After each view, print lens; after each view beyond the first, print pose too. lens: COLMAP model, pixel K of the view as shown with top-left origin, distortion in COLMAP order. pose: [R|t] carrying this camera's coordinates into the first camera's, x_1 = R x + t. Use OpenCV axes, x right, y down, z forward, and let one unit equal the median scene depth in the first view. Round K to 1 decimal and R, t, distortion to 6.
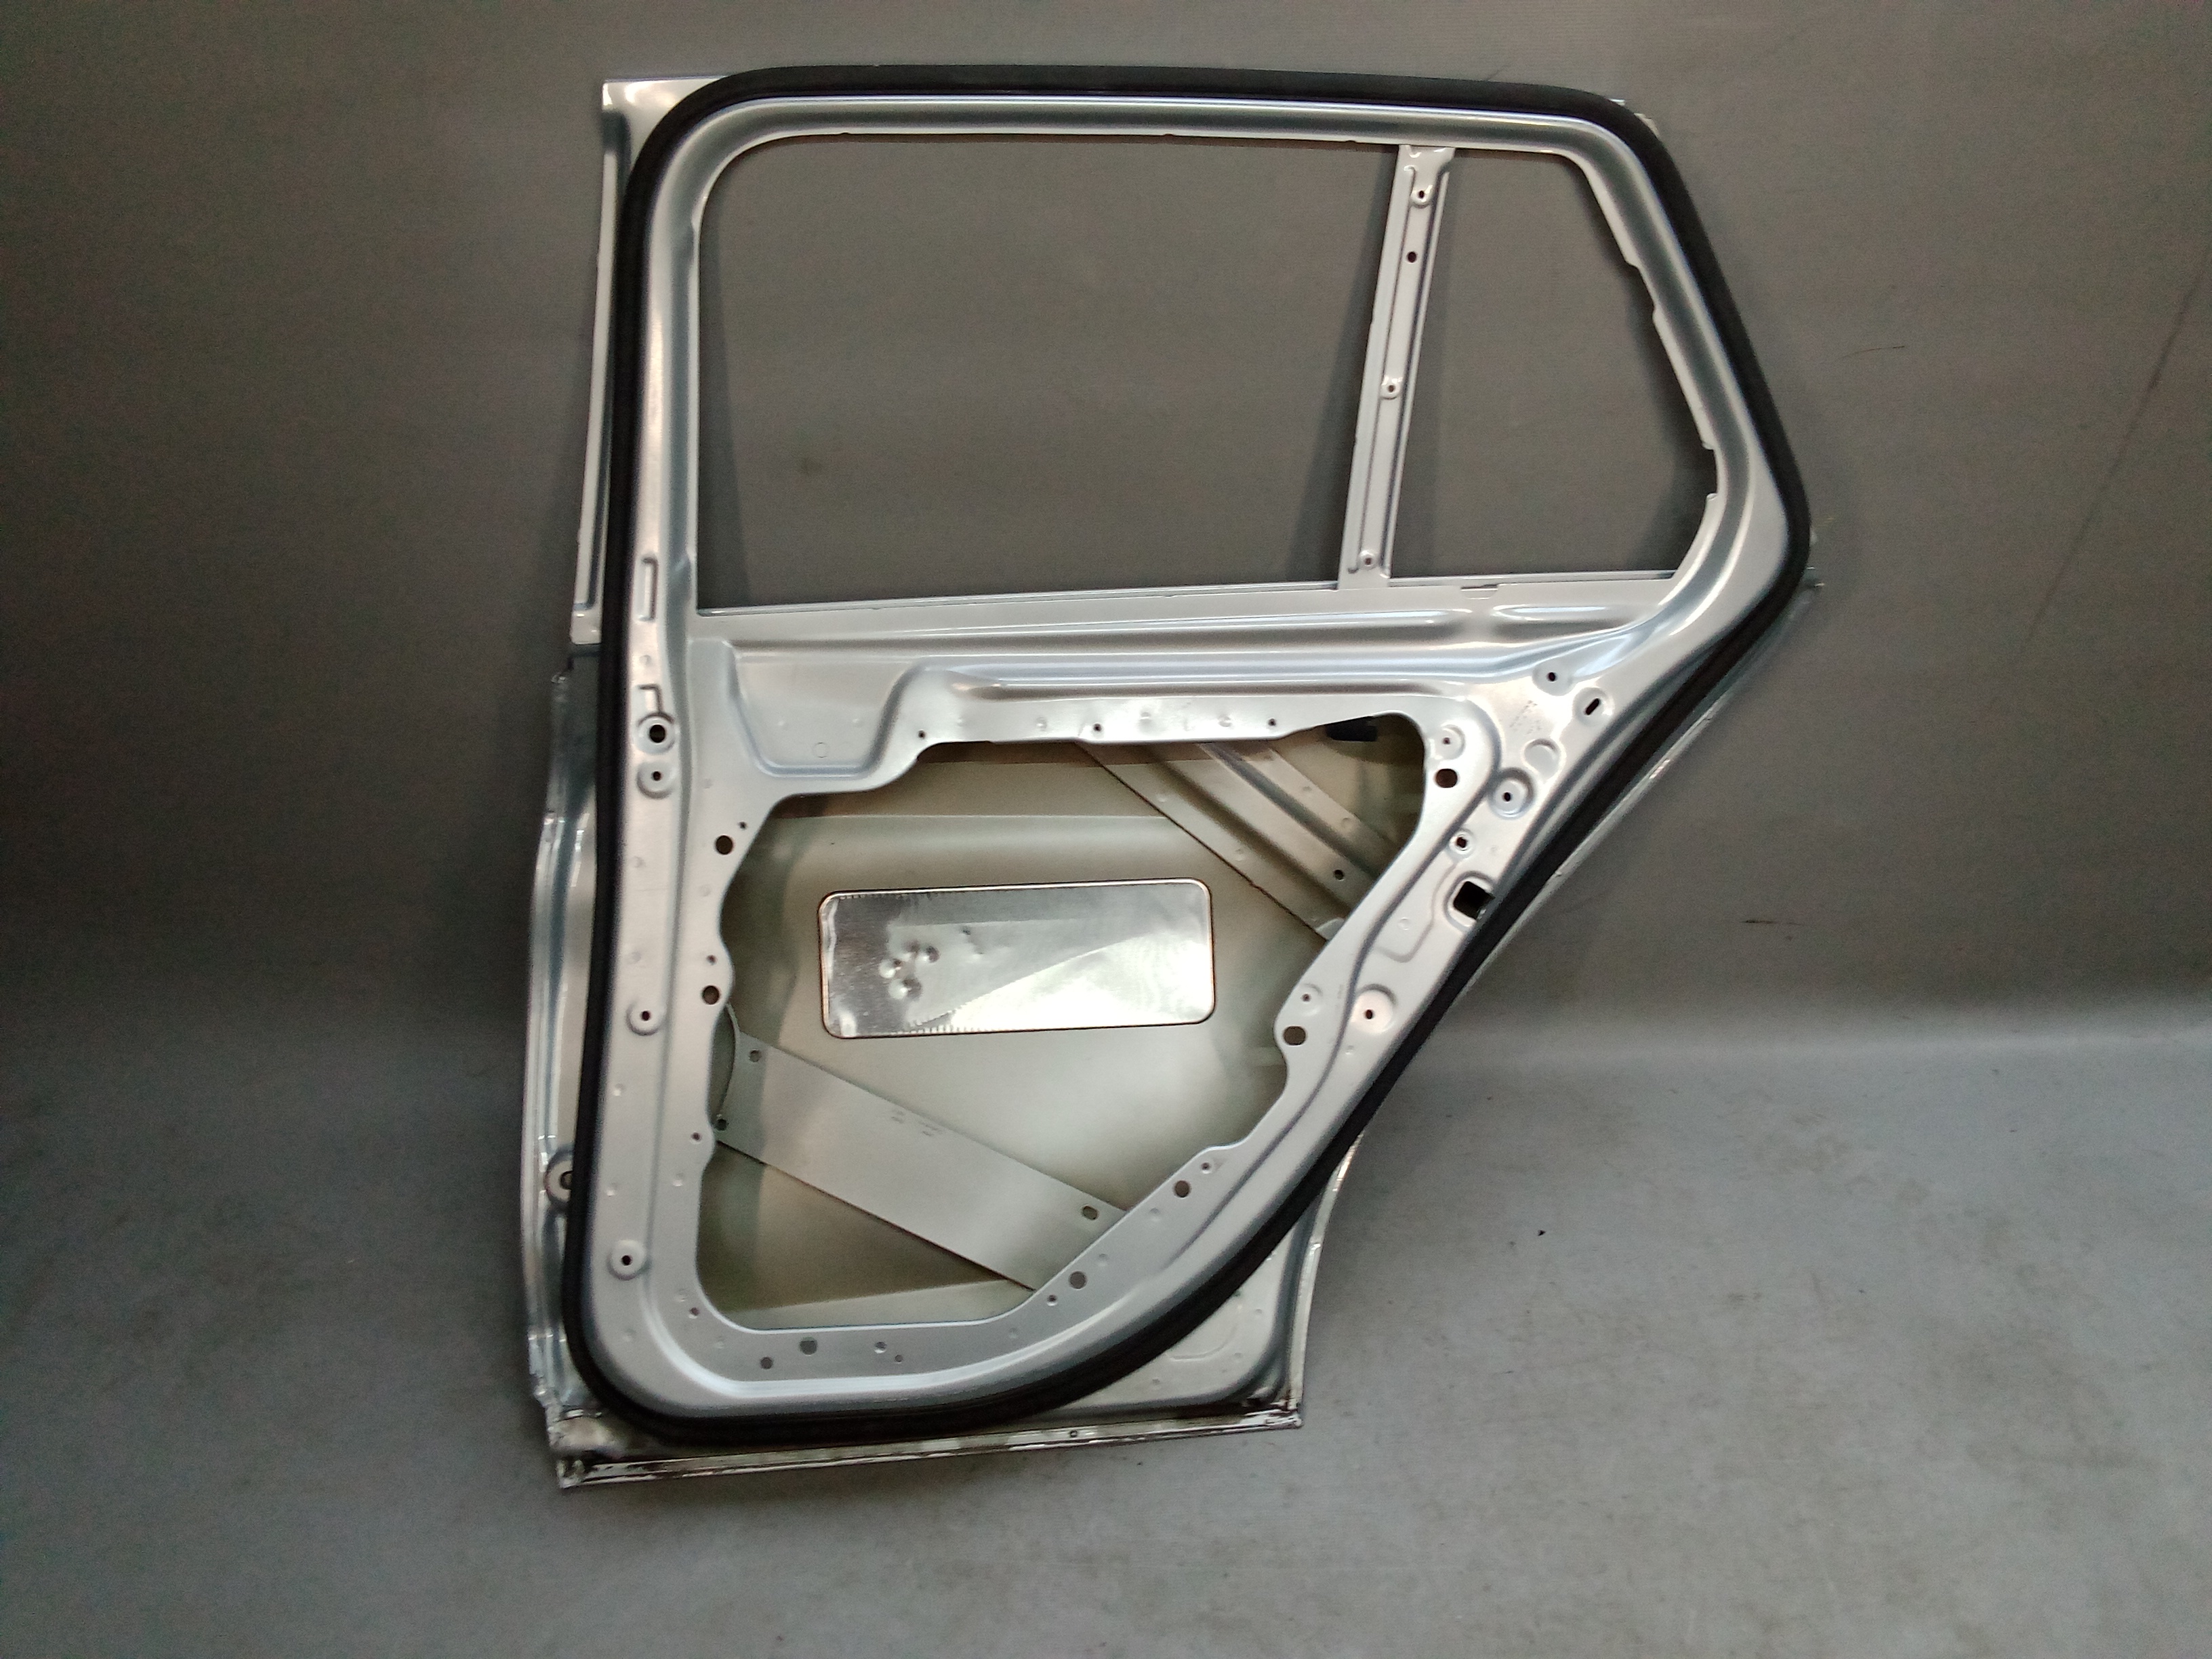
lens RADIAL K [[1711.7, 0, 1081.5], [0, 1711.7, 823.2], [0, 0, 1]] dist [0.049173, -0.079297]
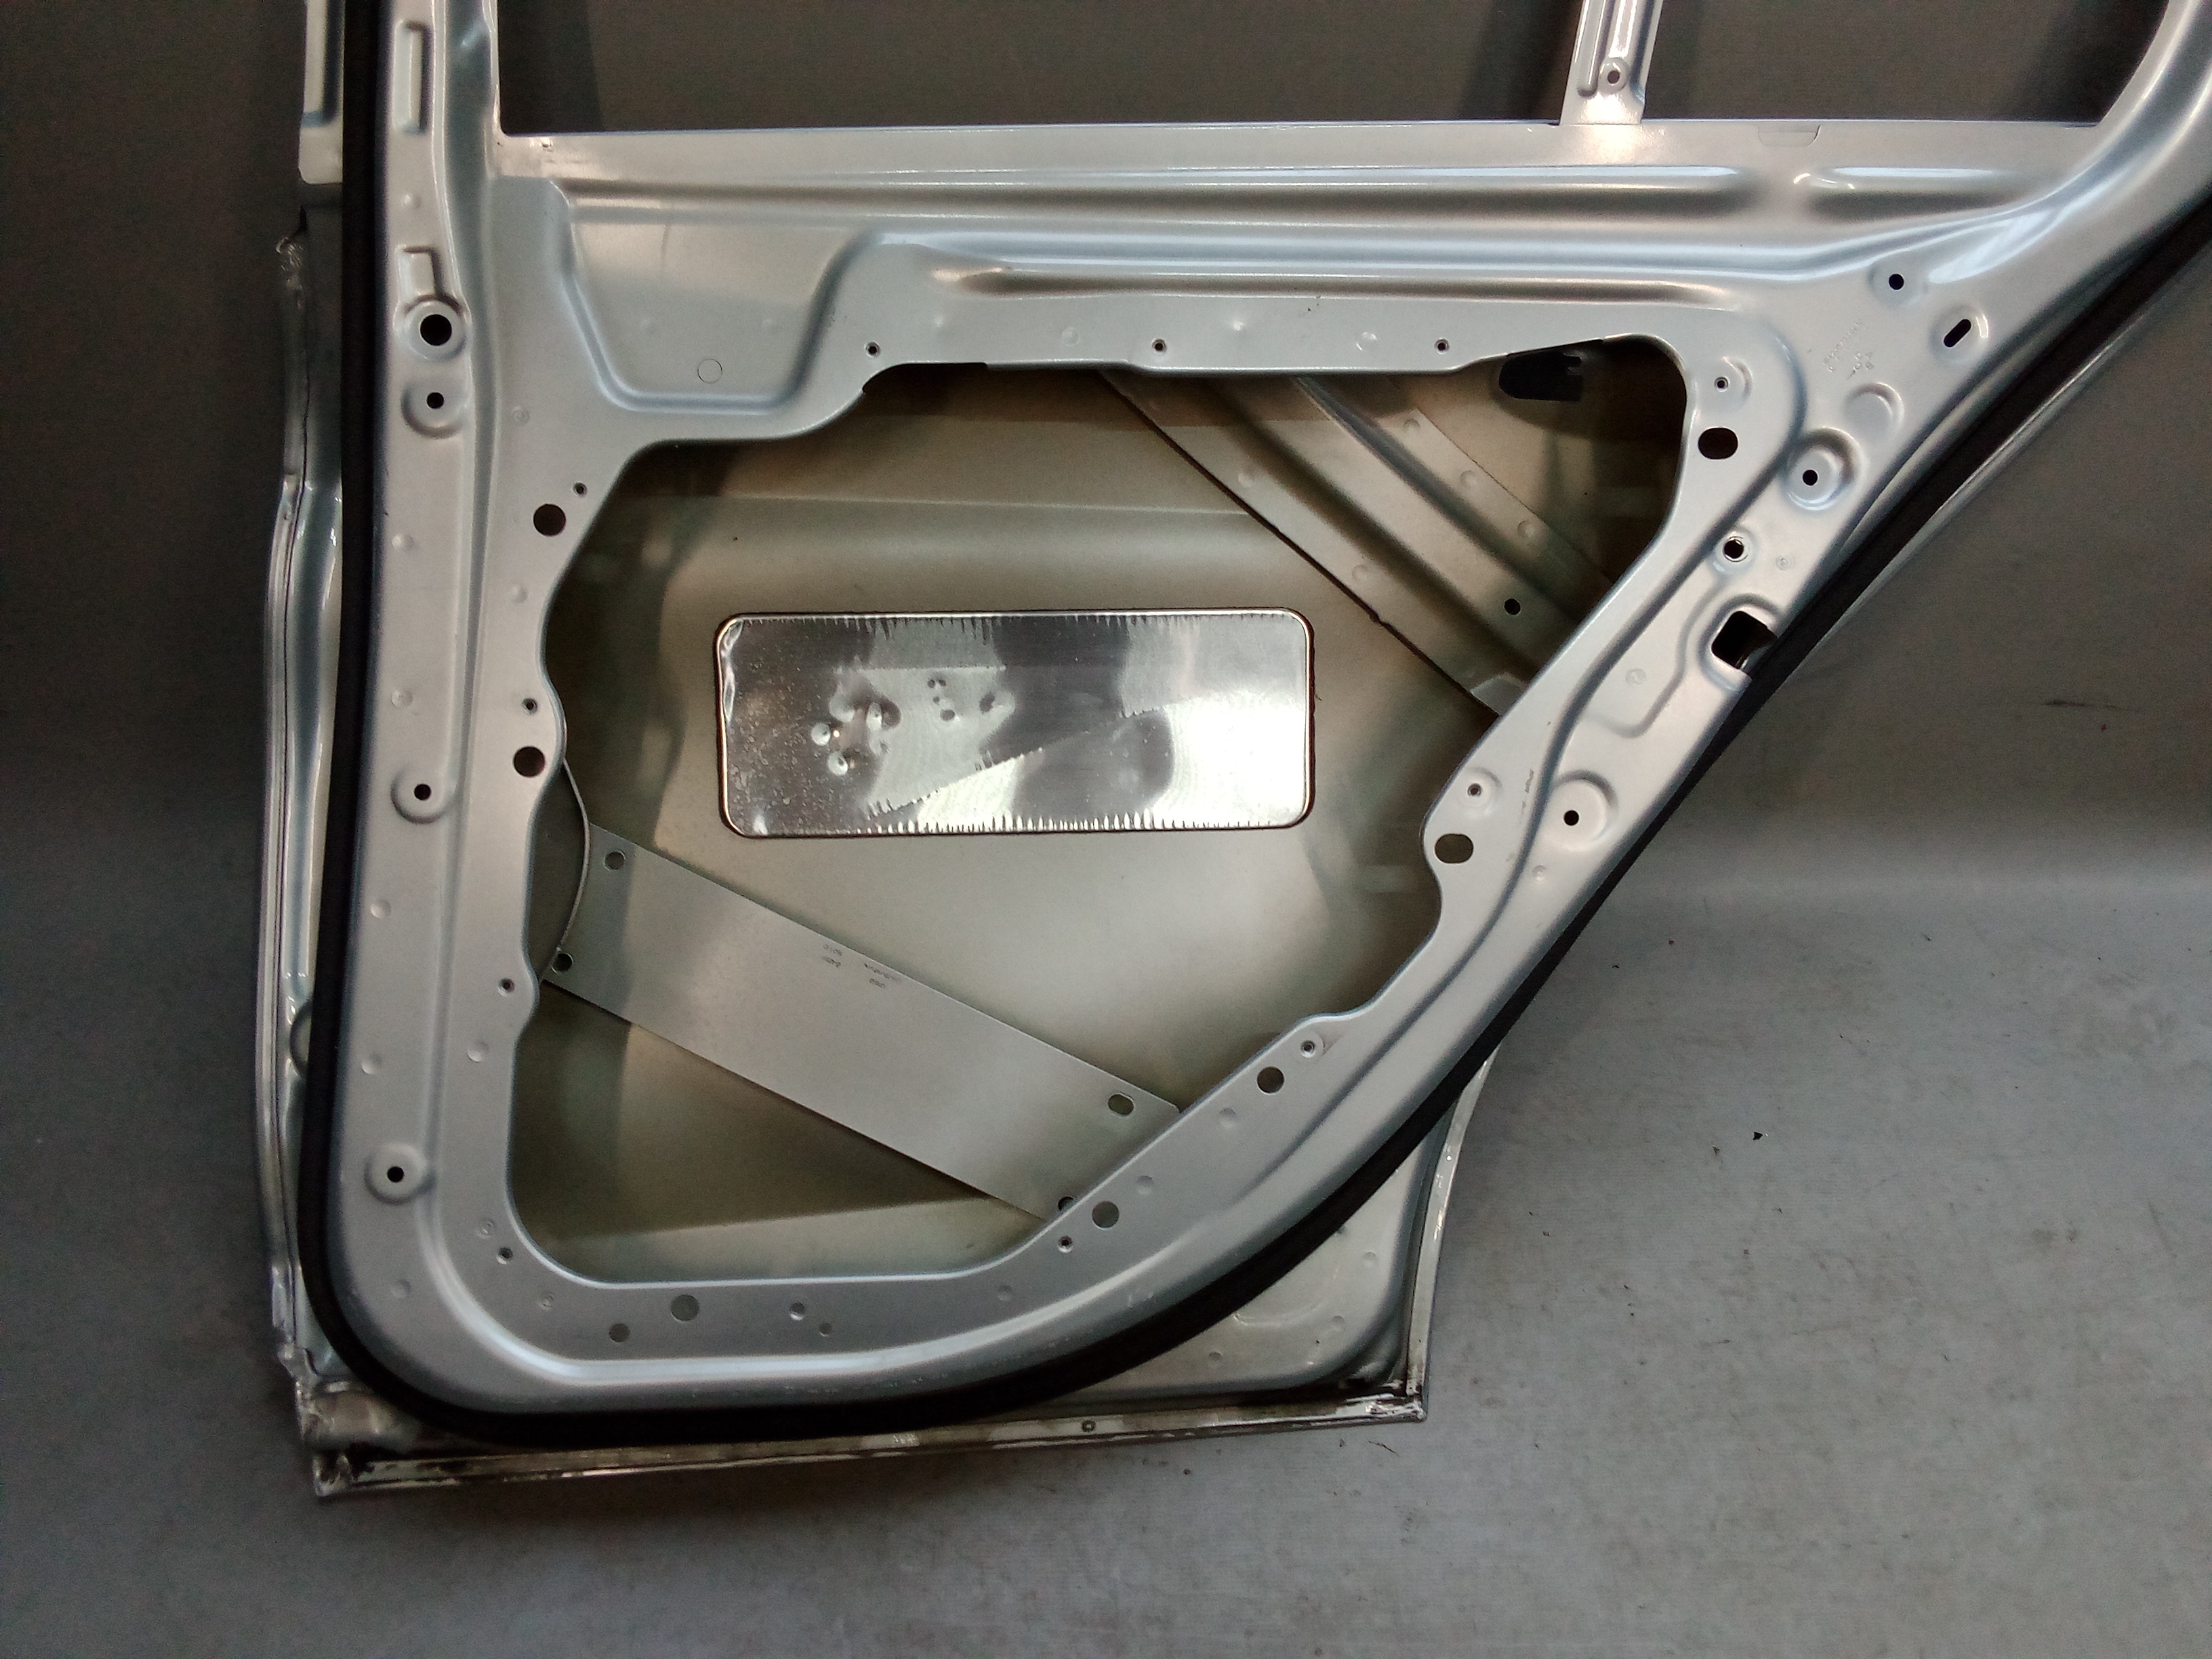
lens RADIAL K [[1699.3, 0, 1106.0], [0, 1699.3, 829.5], [0, 0, 1]] dist [0.043347, -0.062386]
pose [[0.999216, 0.023584, 0.031805, -0.024989], [-0.026961, 0.993532, 0.110309, 0.049400], [-0.028998, -0.111080, 0.993388, 0.365837]]
